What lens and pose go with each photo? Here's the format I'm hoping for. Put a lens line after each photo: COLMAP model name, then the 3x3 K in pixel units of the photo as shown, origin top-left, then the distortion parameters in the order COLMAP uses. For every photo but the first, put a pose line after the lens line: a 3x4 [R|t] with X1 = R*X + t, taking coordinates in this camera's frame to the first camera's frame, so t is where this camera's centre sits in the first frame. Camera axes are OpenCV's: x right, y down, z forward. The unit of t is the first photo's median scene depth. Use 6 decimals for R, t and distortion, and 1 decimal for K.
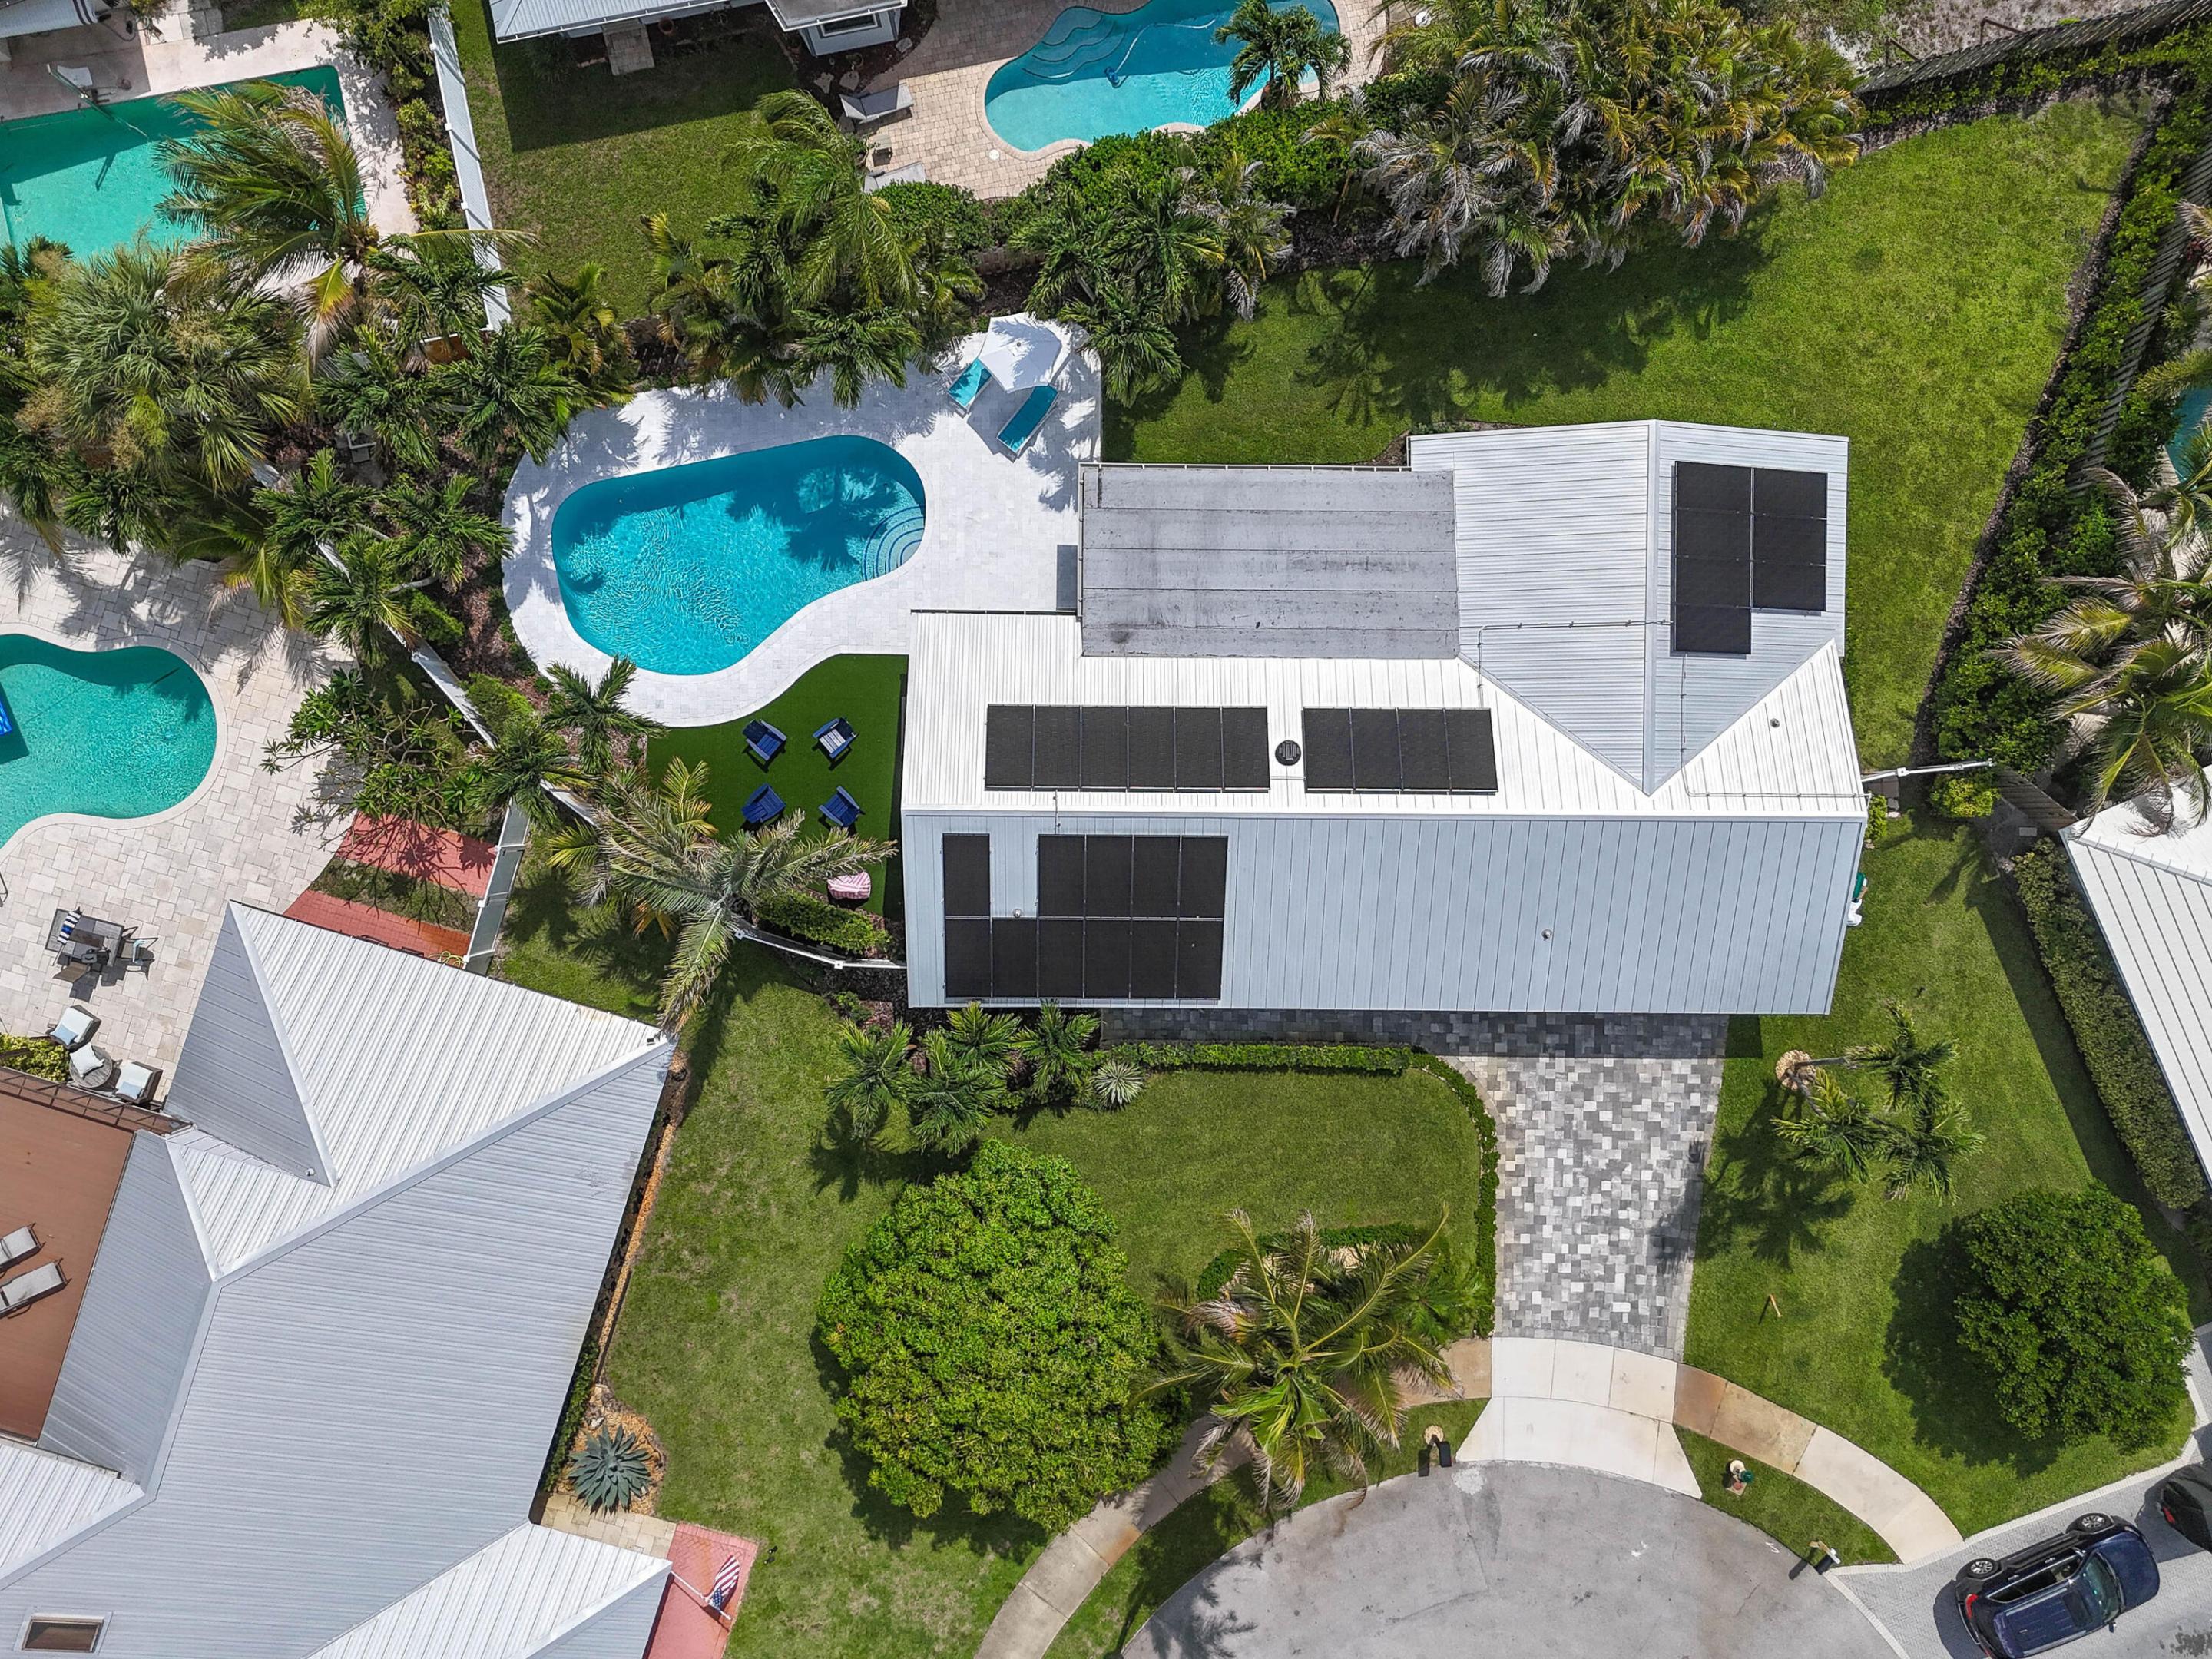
lens RADIAL K [[1617.5, 0, 1106.0], [0, 1617.5, 829.5], [0, 0, 1]] dist [0.068908, -0.038673]
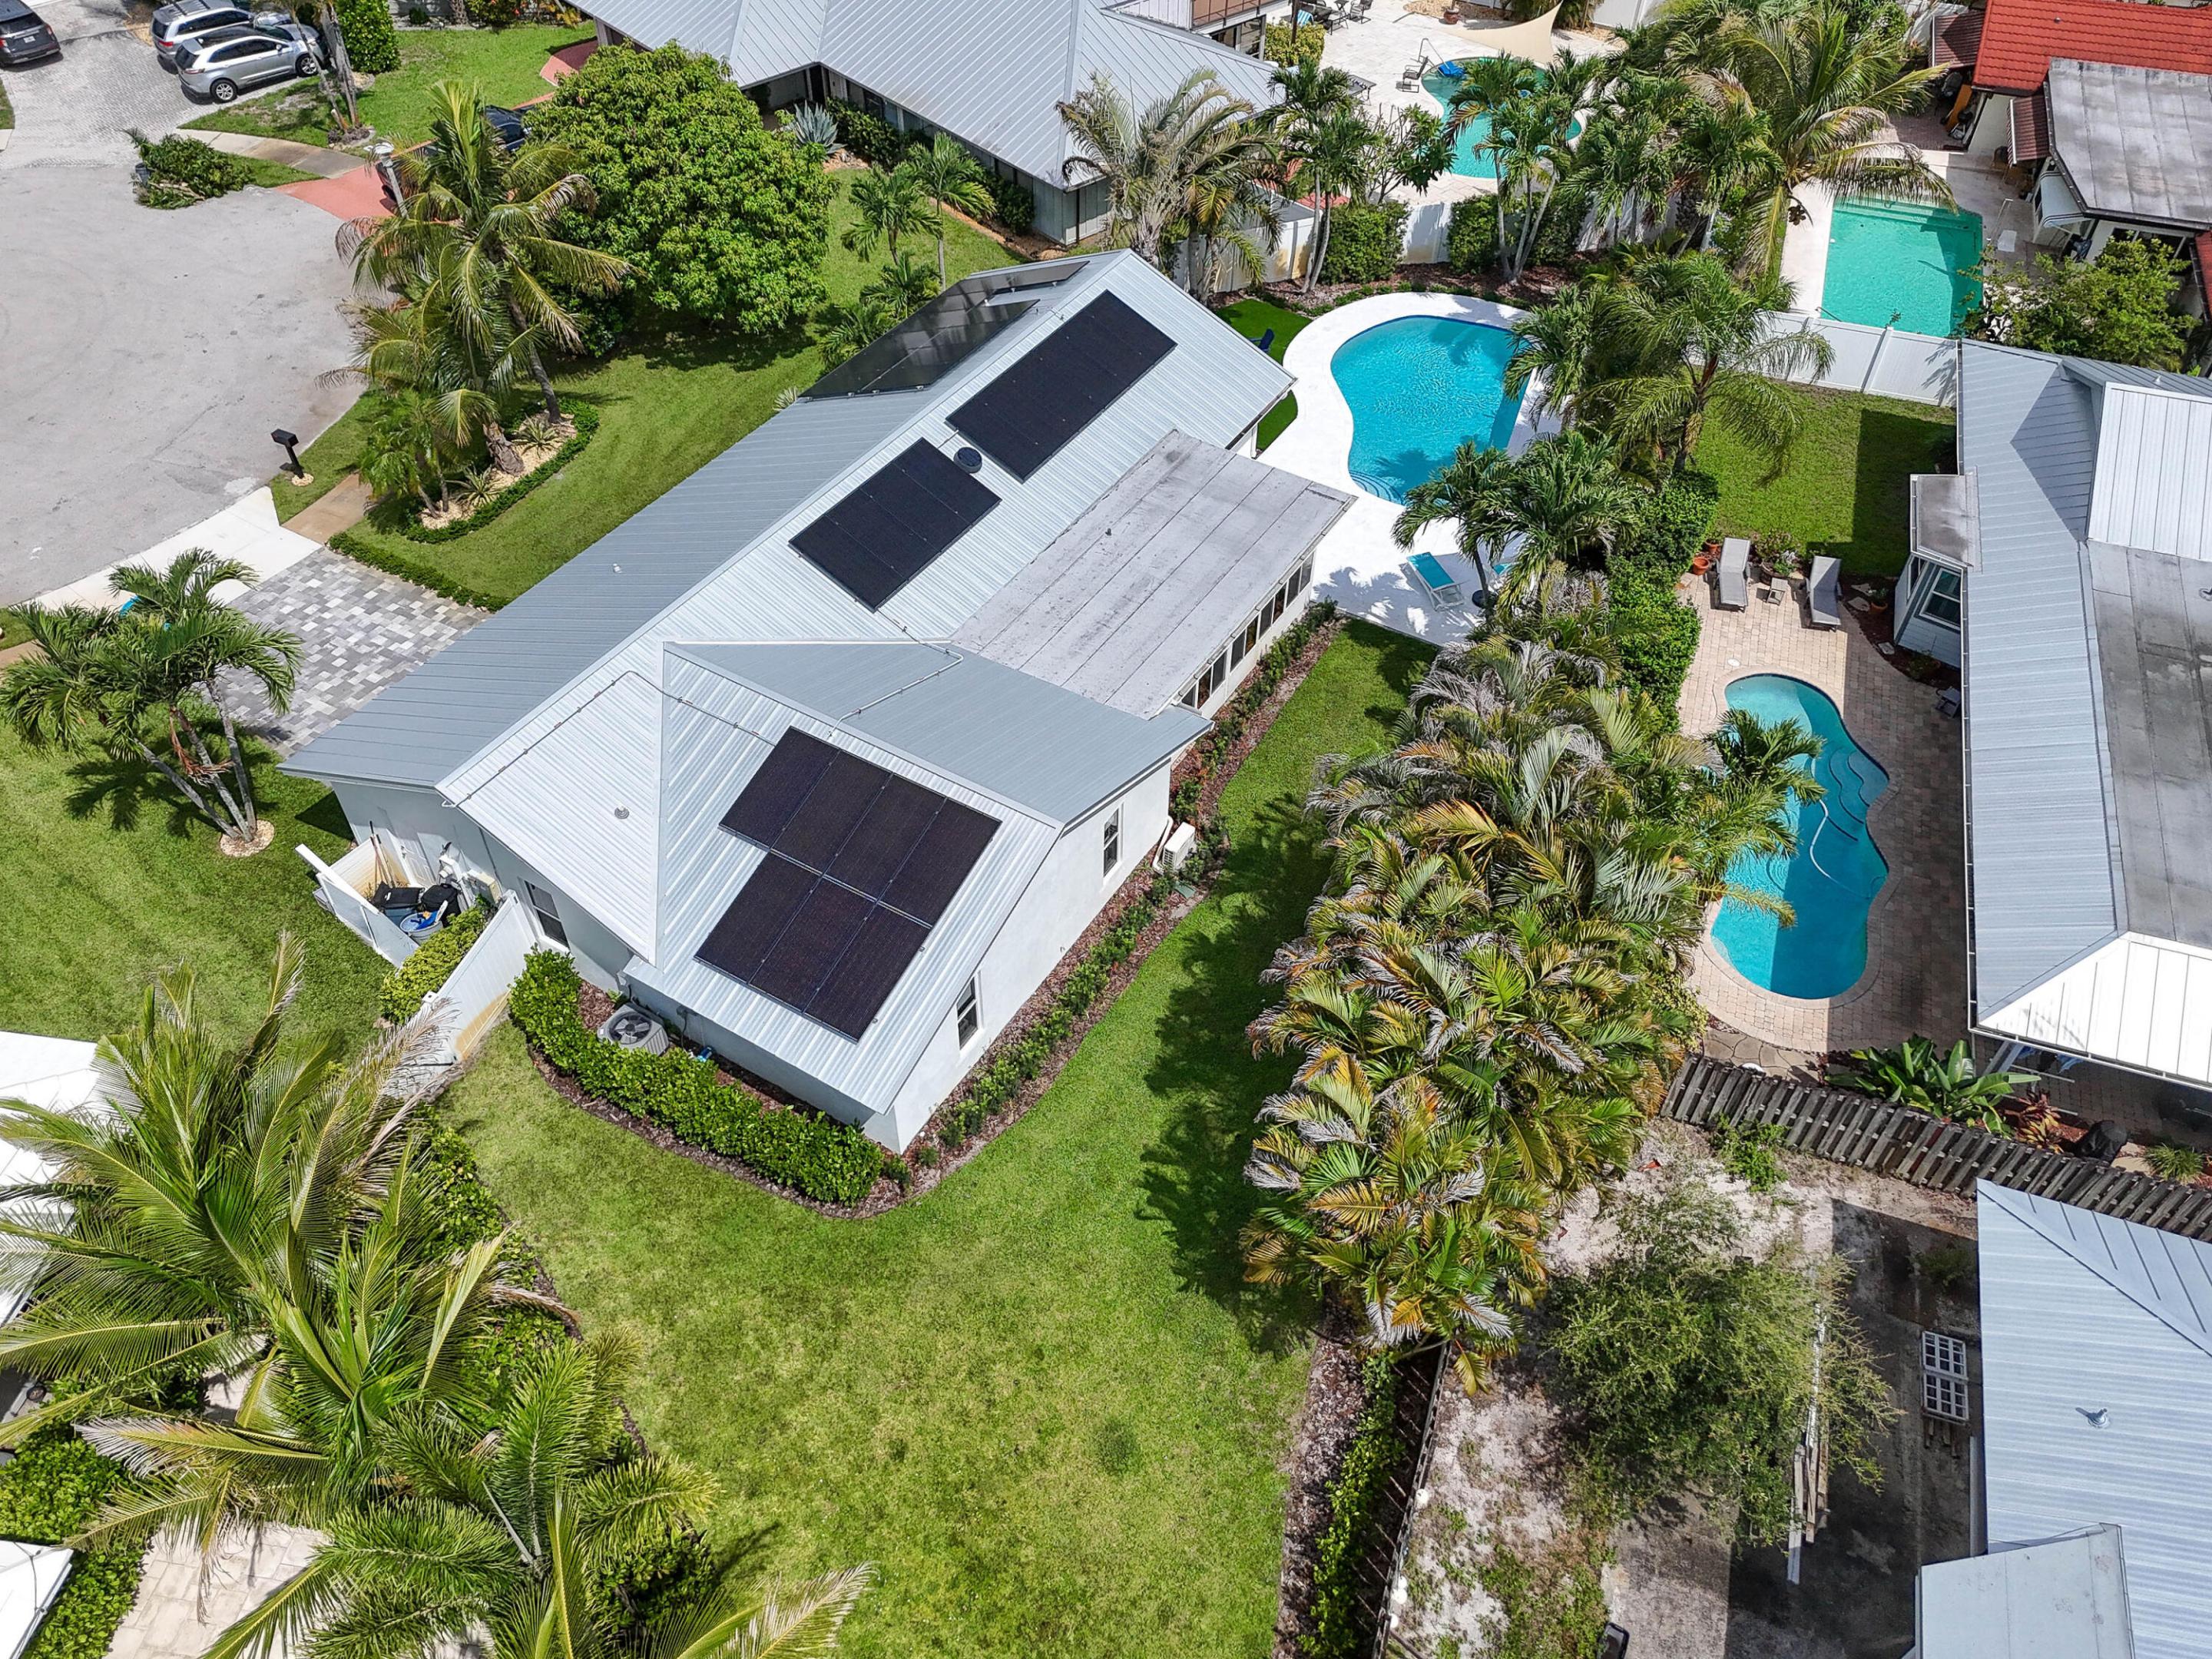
lens RADIAL K [[1617.5, 0, 1106.0], [0, 1617.5, 829.5], [0, 0, 1]] dist [0.068908, -0.038673]
pose [[-0.514266, 0.597835, -0.614918, 0.737513], [-0.857322, -0.377579, 0.349903, -0.496415], [-0.022996, 0.707126, 0.706714, 0.485755]]
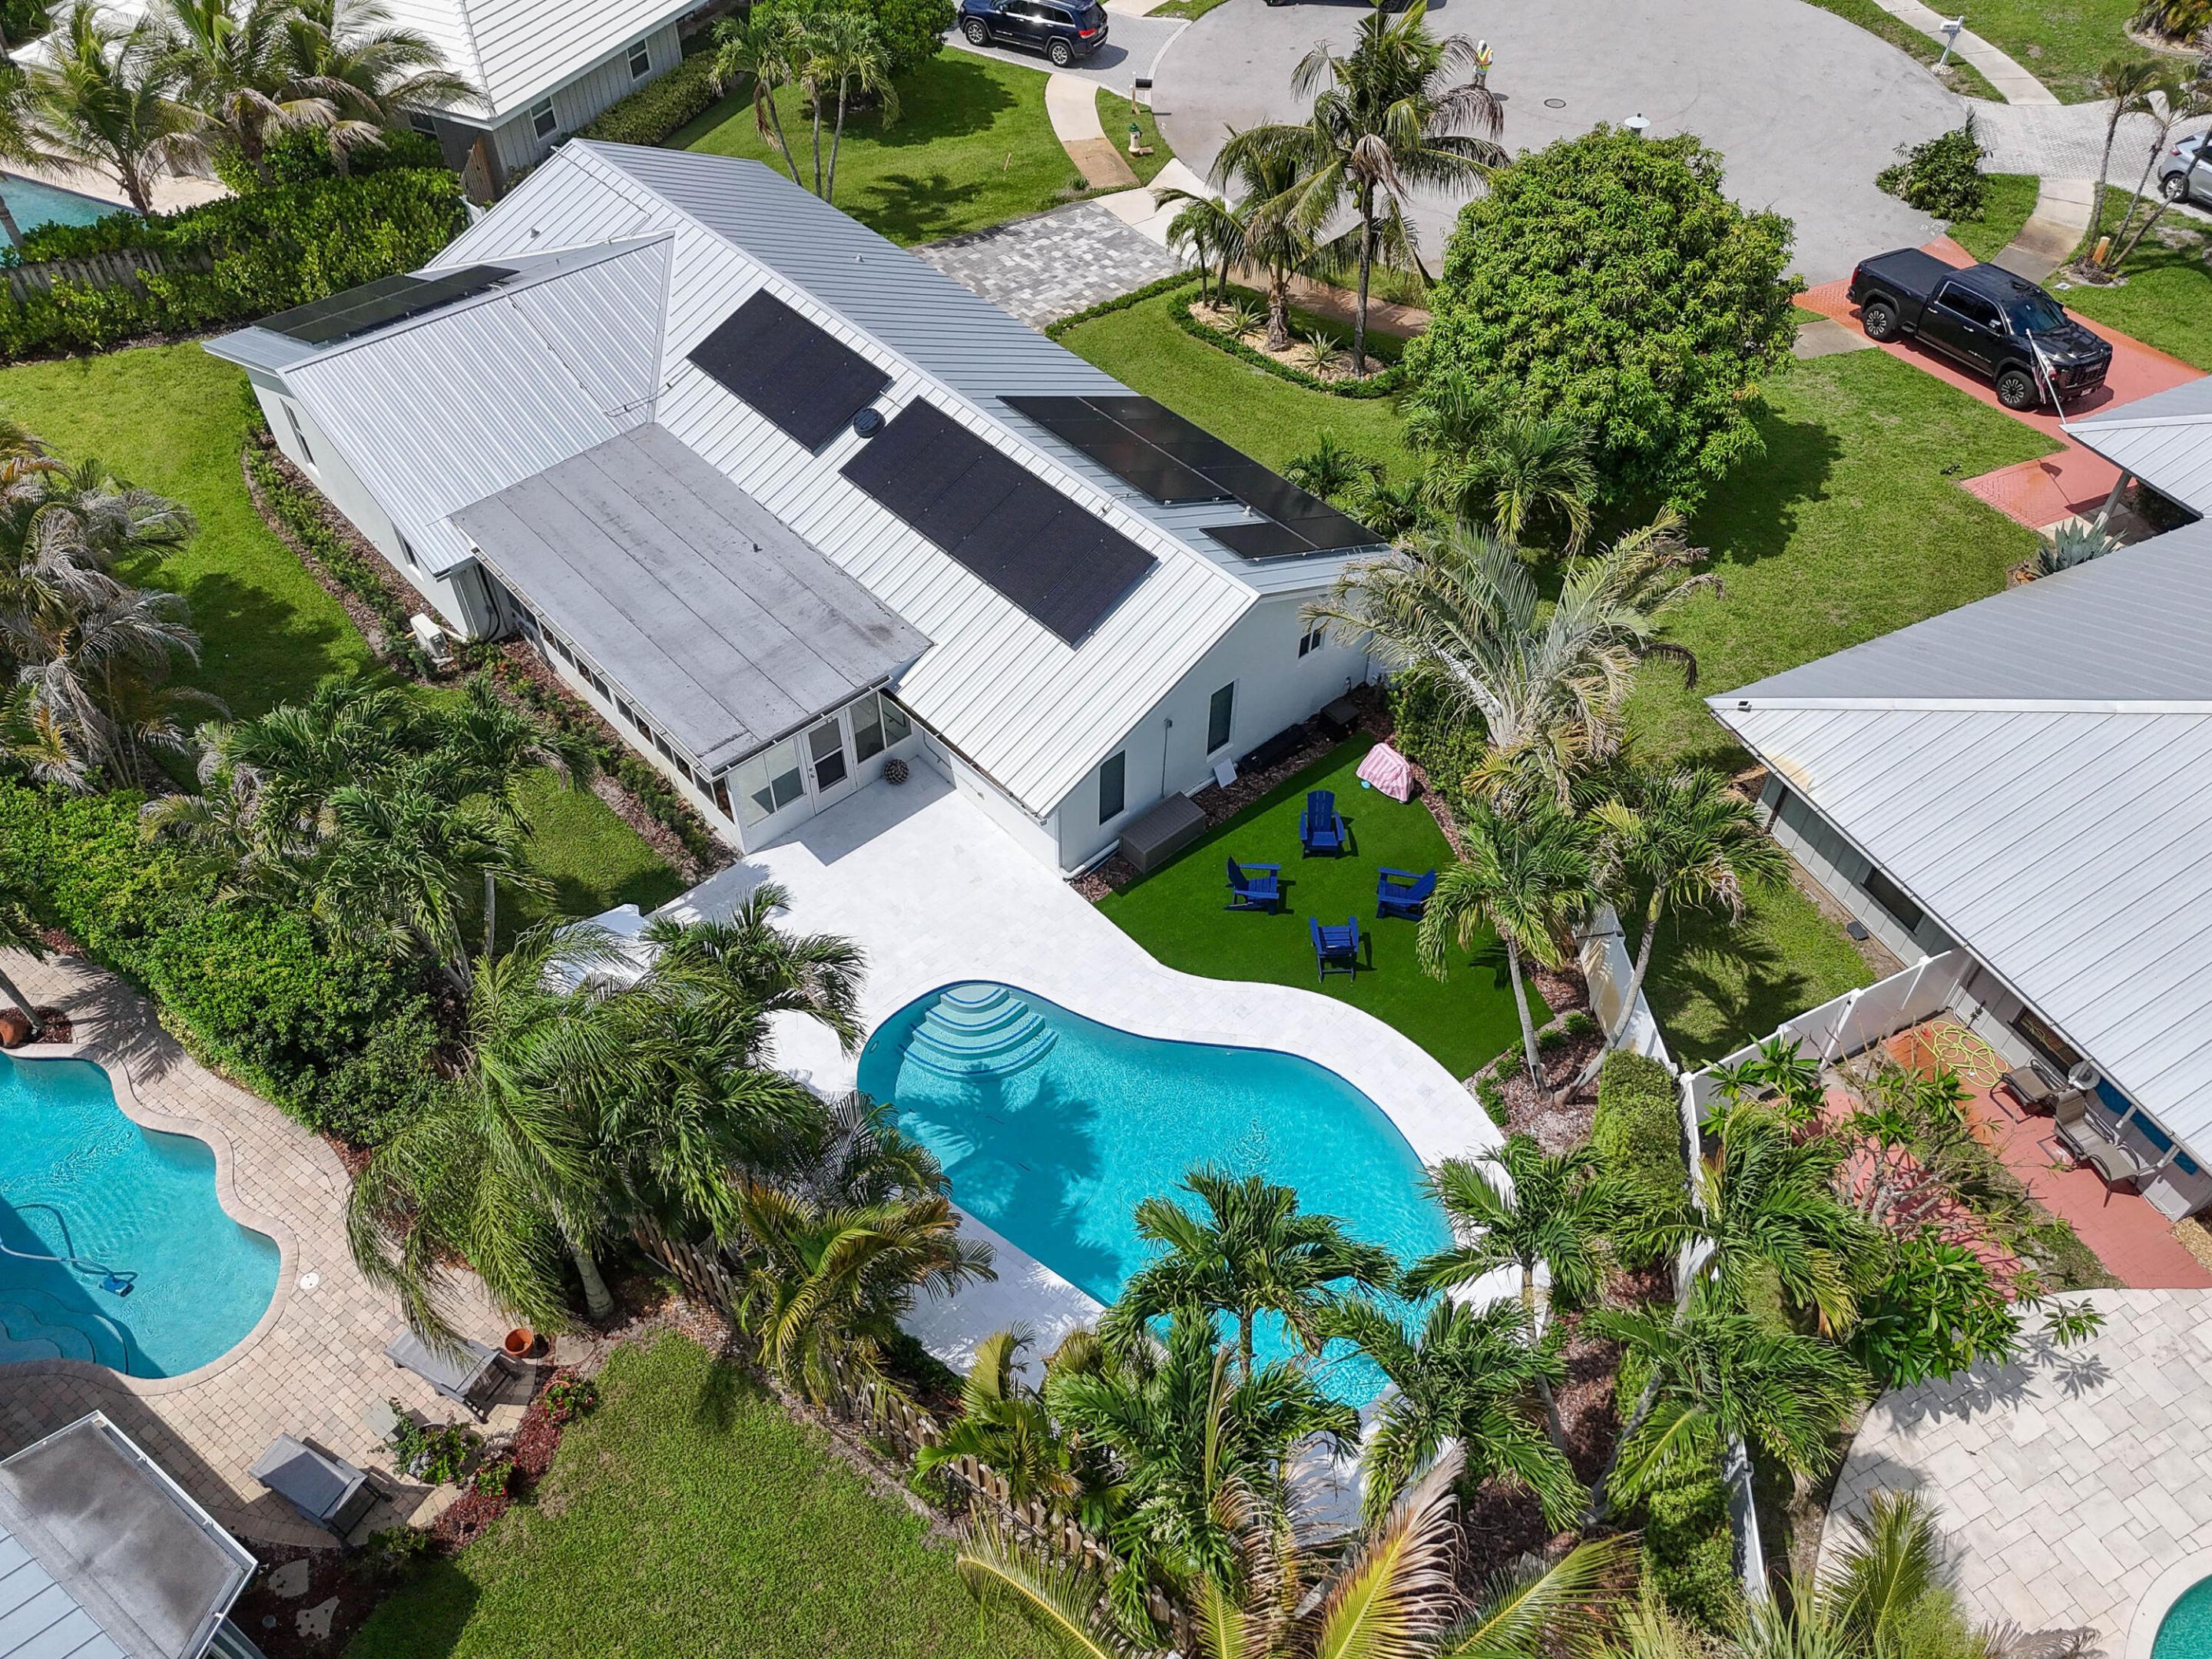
lens RADIAL K [[1617.5, 0, 1106.0], [0, 1617.5, 829.5], [0, 0, 1]] dist [0.068908, -0.038673]
pose [[-0.673997, -0.556254, 0.486117, -0.464369], [0.738479, -0.490052, 0.463138, -0.425502], [-0.019399, 0.671141, 0.741076, 0.513300]]
